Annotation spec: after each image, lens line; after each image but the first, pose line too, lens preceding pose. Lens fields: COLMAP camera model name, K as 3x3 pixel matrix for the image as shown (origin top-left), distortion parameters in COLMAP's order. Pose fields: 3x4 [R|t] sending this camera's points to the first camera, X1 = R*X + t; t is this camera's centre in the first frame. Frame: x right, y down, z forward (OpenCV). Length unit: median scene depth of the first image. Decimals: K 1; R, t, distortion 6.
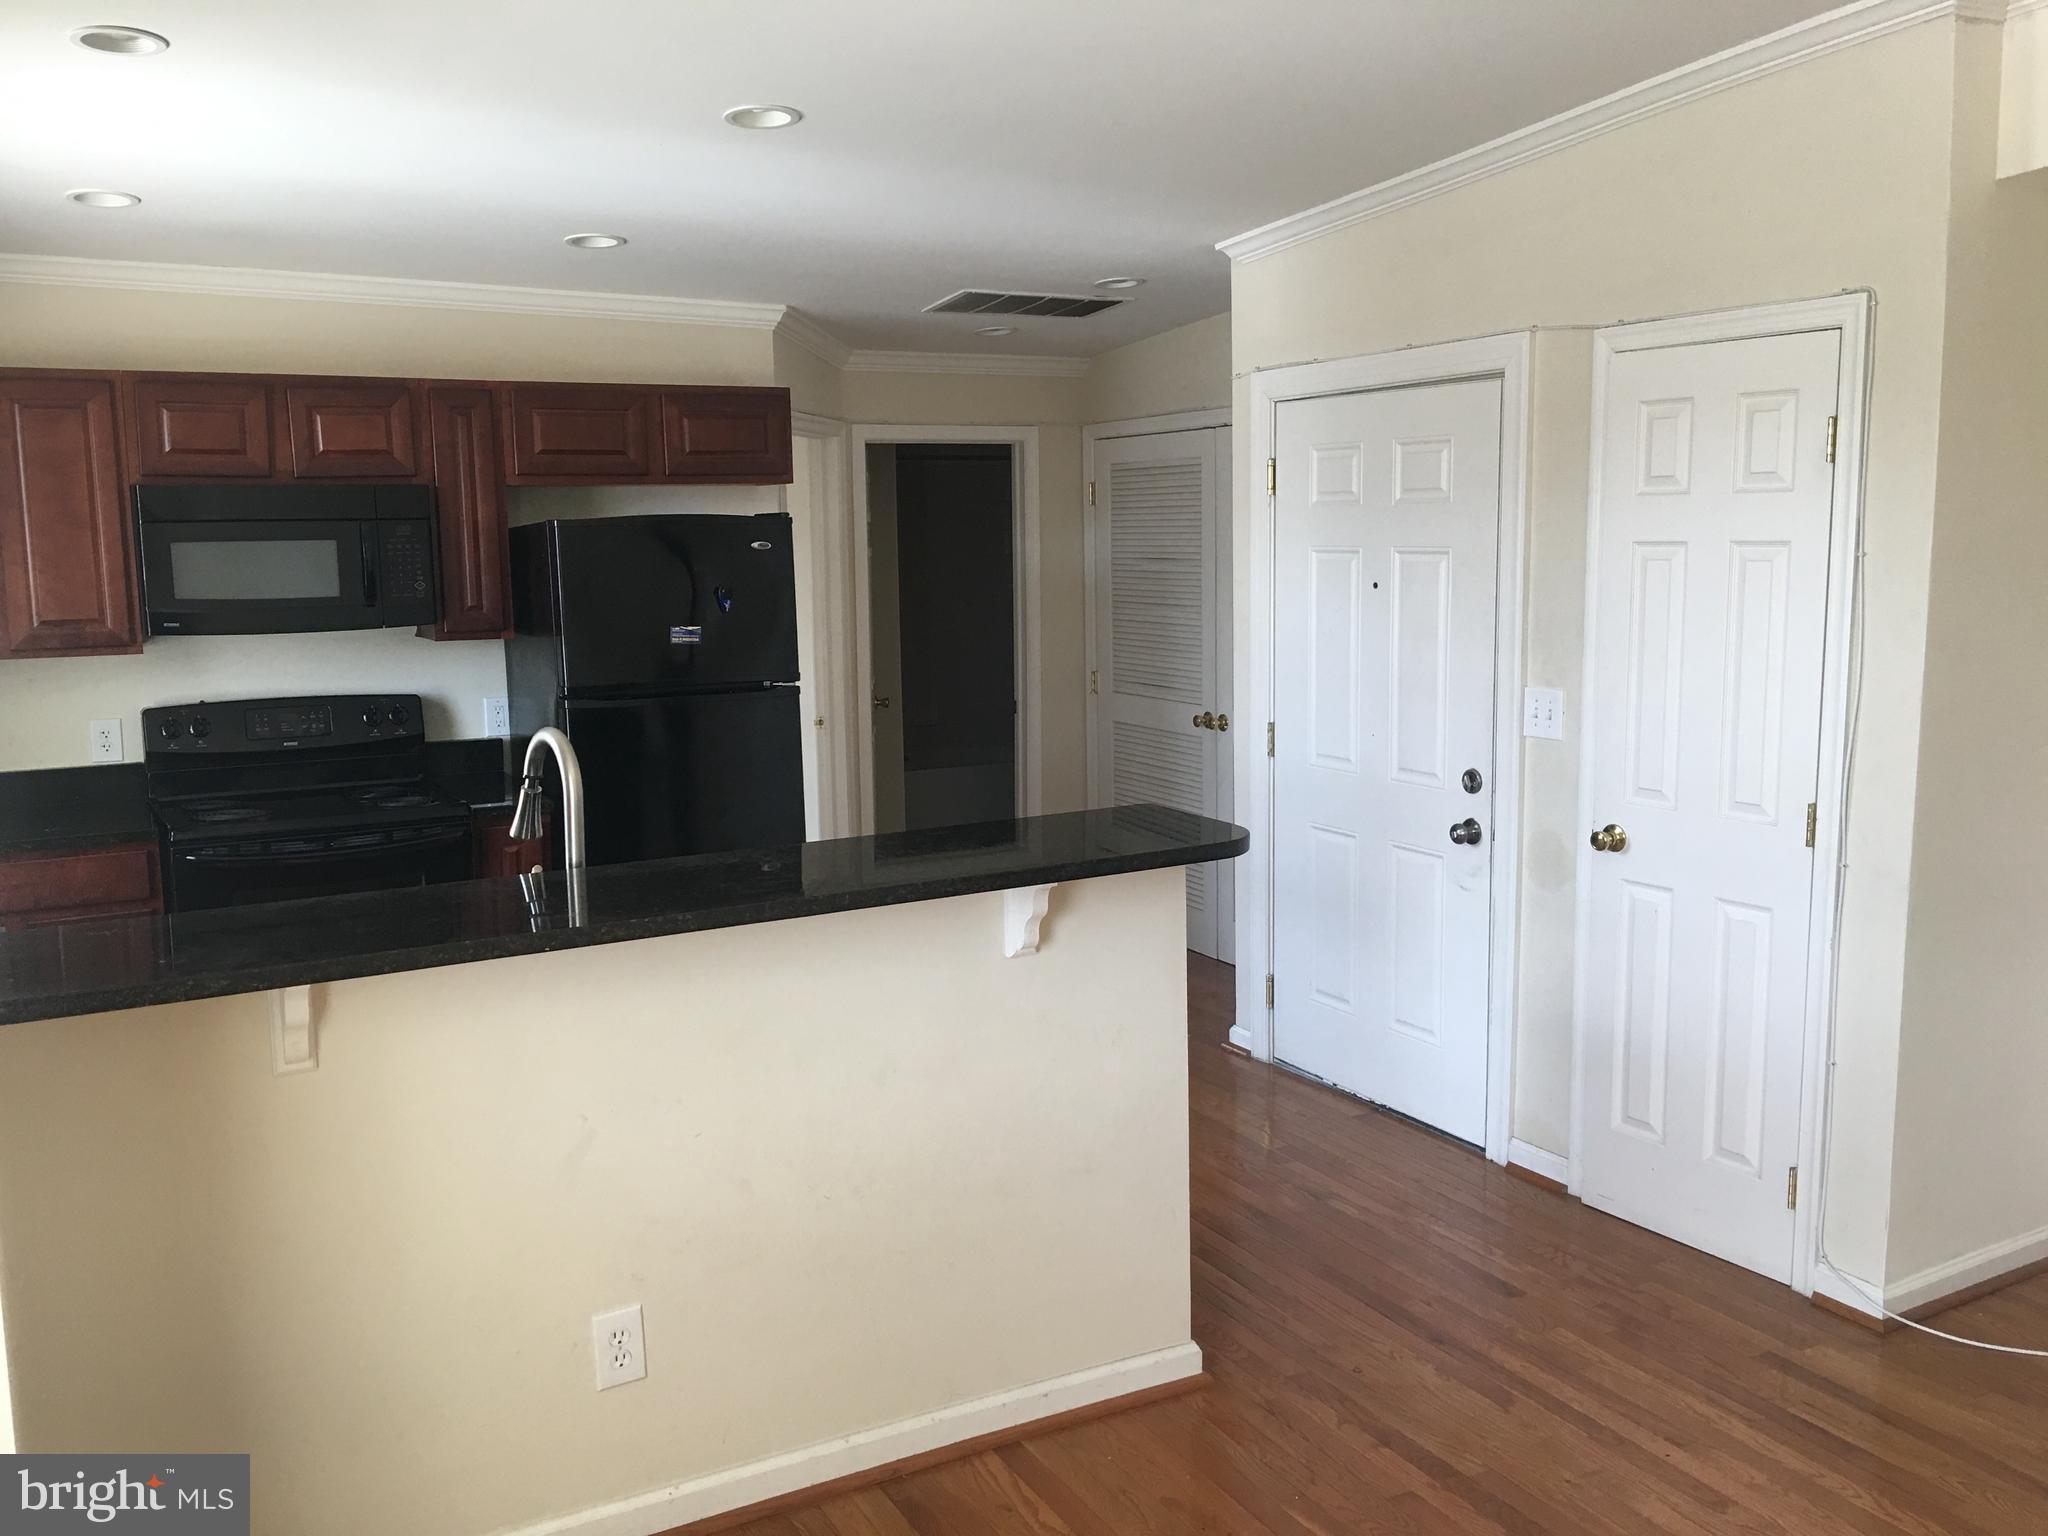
lens RADIAL K [[1729.5, 0, 1024.0], [0, 1729.5, 768.0], [0, 0, 1]] dist [0.003464, 0.003885]
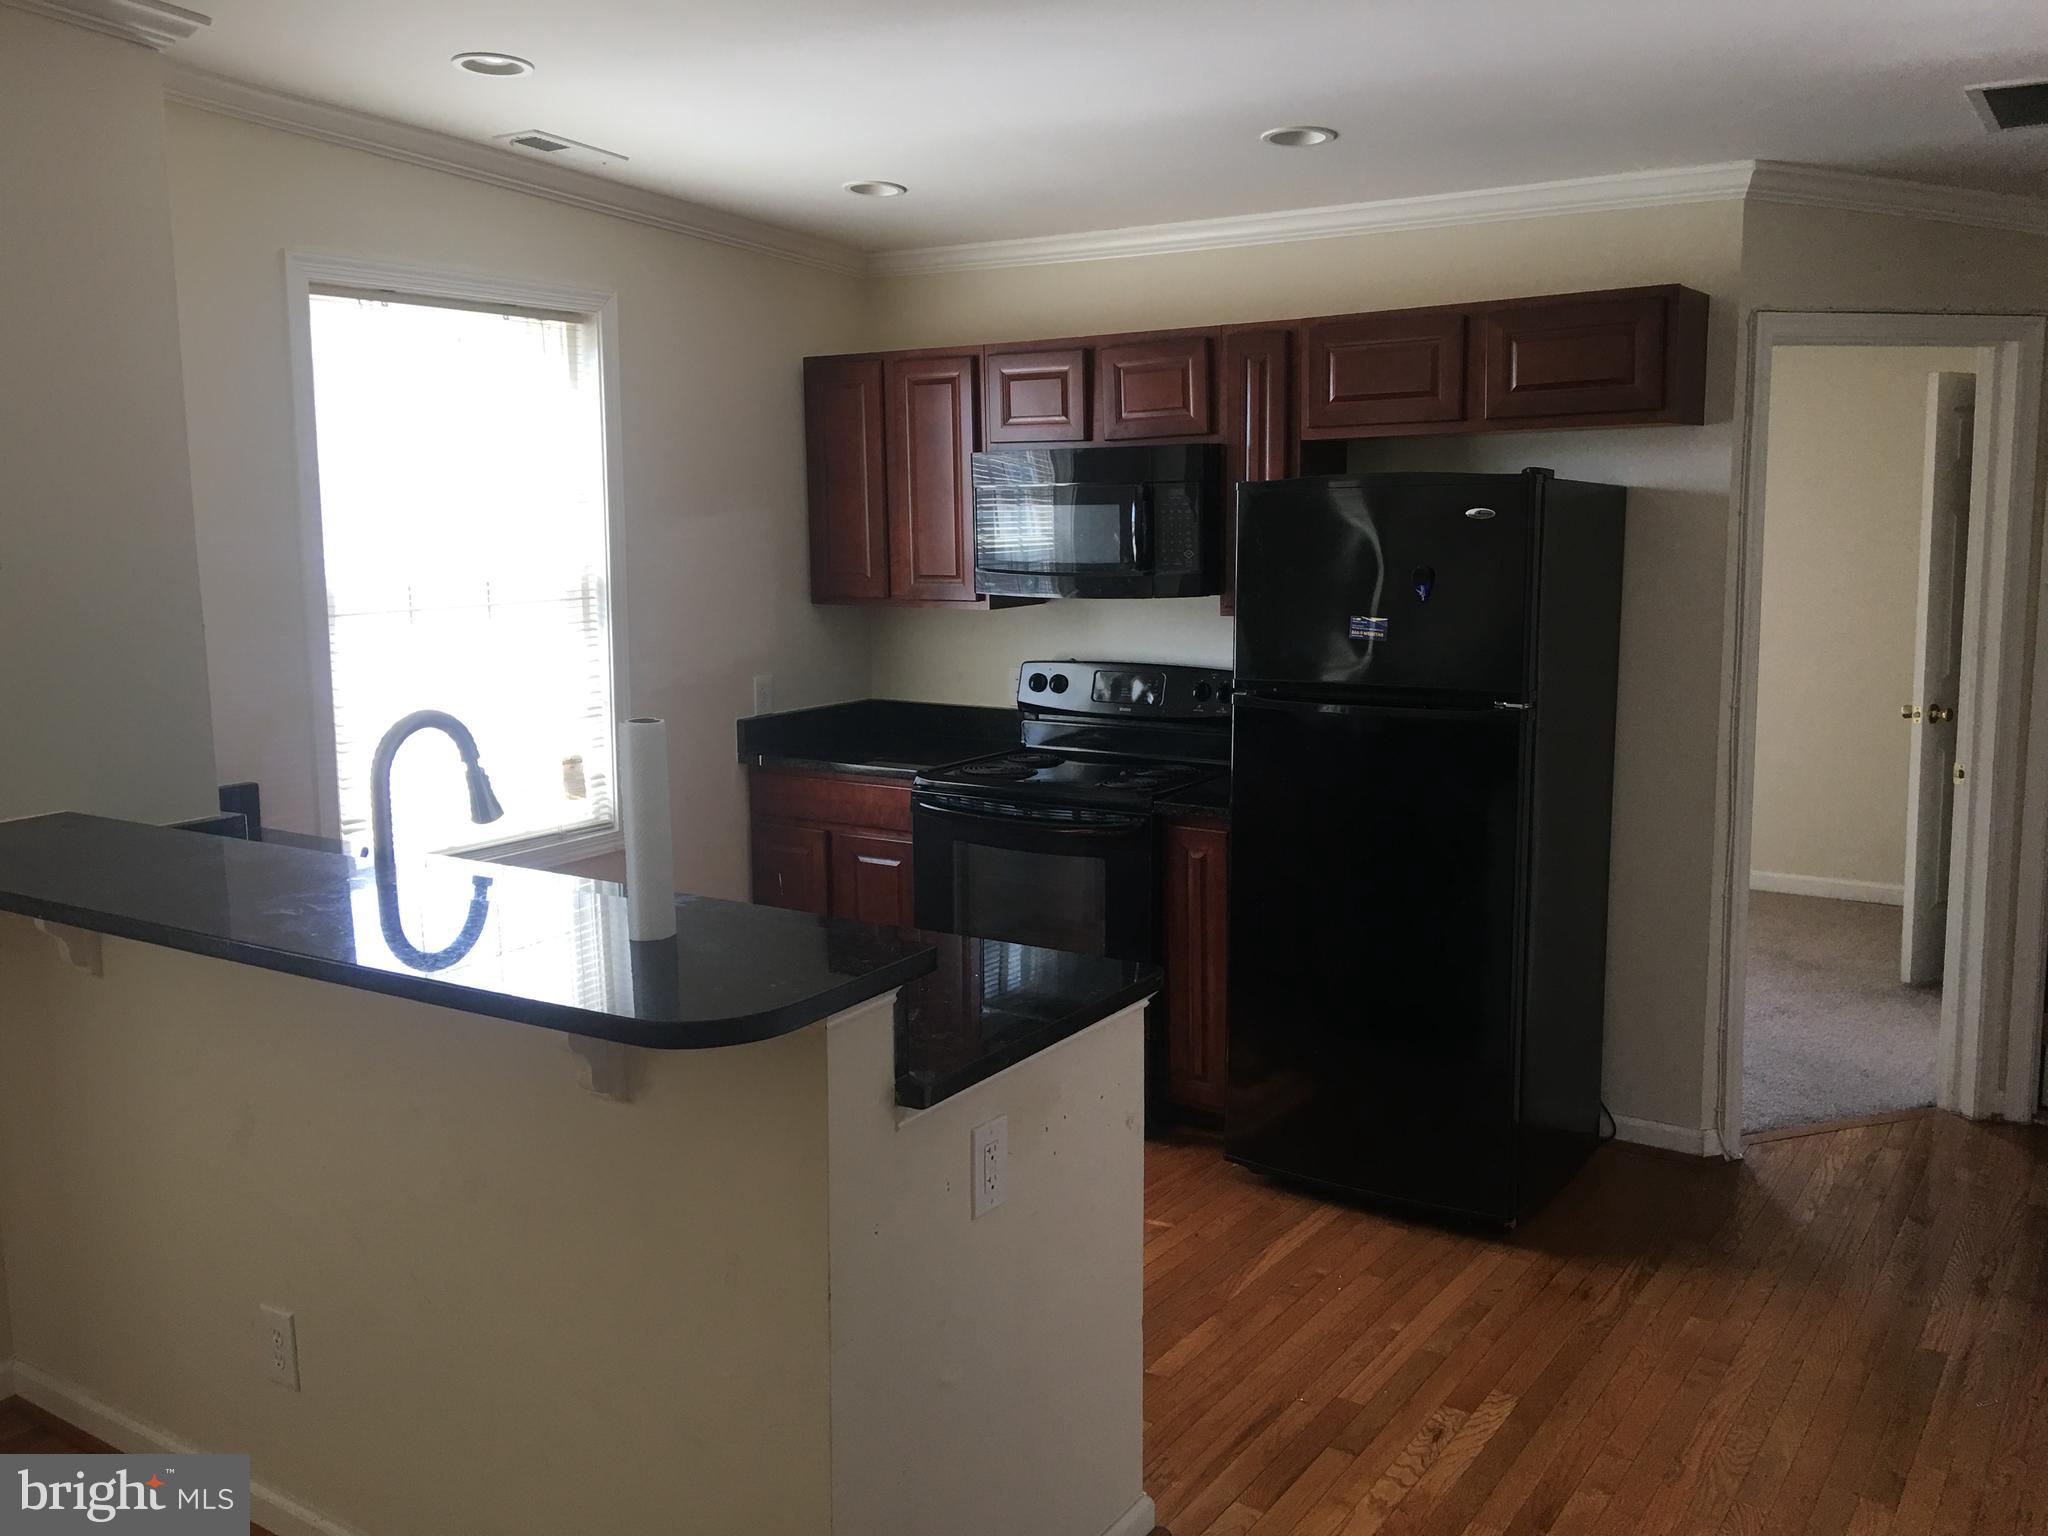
lens RADIAL K [[1782.4, 0, 1024.0], [0, 1782.4, 768.0], [0, 0, 1]] dist [0.049324, -0.000869]
pose [[0.474515, 0.140231, -0.869006, 0.392423], [-0.099611, 0.989442, 0.105274, -0.072041], [0.874593, 0.036608, 0.483474, 0.399314]]
